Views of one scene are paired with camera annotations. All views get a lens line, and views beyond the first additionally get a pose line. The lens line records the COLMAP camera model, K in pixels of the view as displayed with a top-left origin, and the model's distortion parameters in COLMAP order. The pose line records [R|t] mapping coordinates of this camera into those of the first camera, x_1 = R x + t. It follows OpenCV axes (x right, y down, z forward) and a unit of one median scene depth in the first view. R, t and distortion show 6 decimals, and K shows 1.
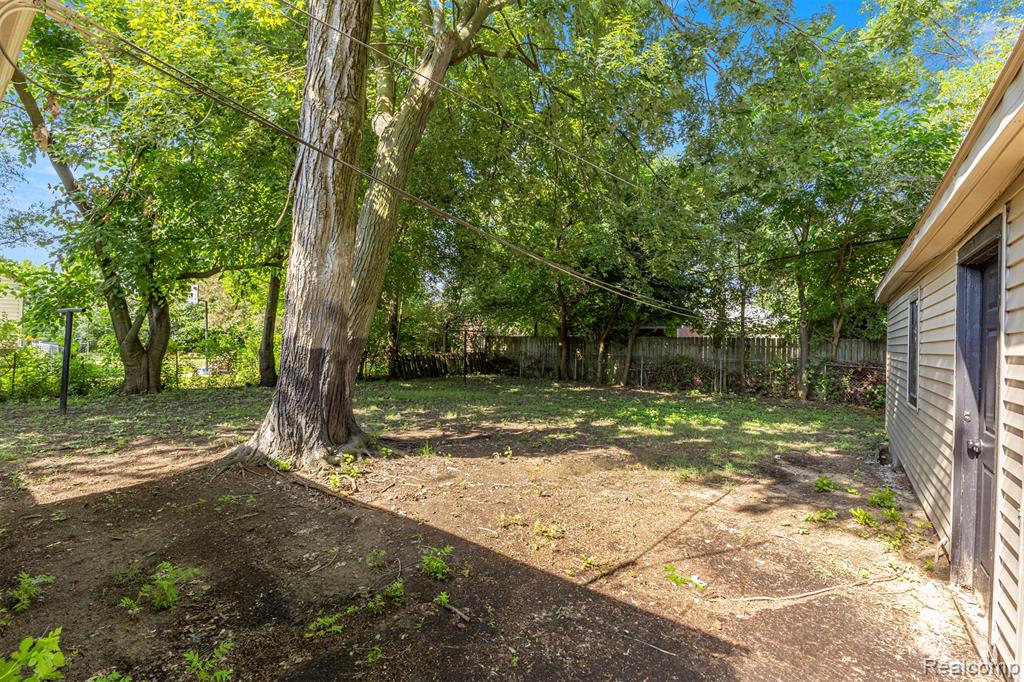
lens RADIAL K [[445.6, 0, 509.3], [0, 445.6, 337.8], [0, 0, 1]] dist [-0.029729, 0.005909]
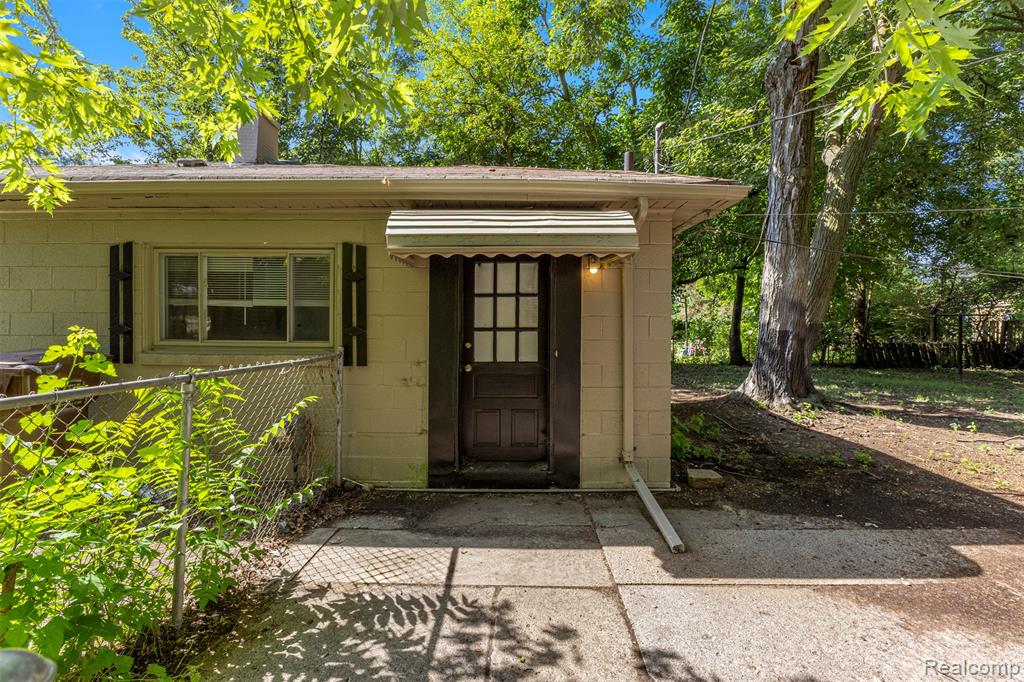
lens RADIAL K [[445.6, 0, 516.7], [0, 445.6, 323.7], [0, 0, 1]] dist [-0.029729, 0.005909]
pose [[0.591860, -0.018355, -0.805832, 0.218166], [0.010738, 0.999832, -0.014887, 0.012711], [0.805969, 0.000158, 0.591958, -0.564938]]
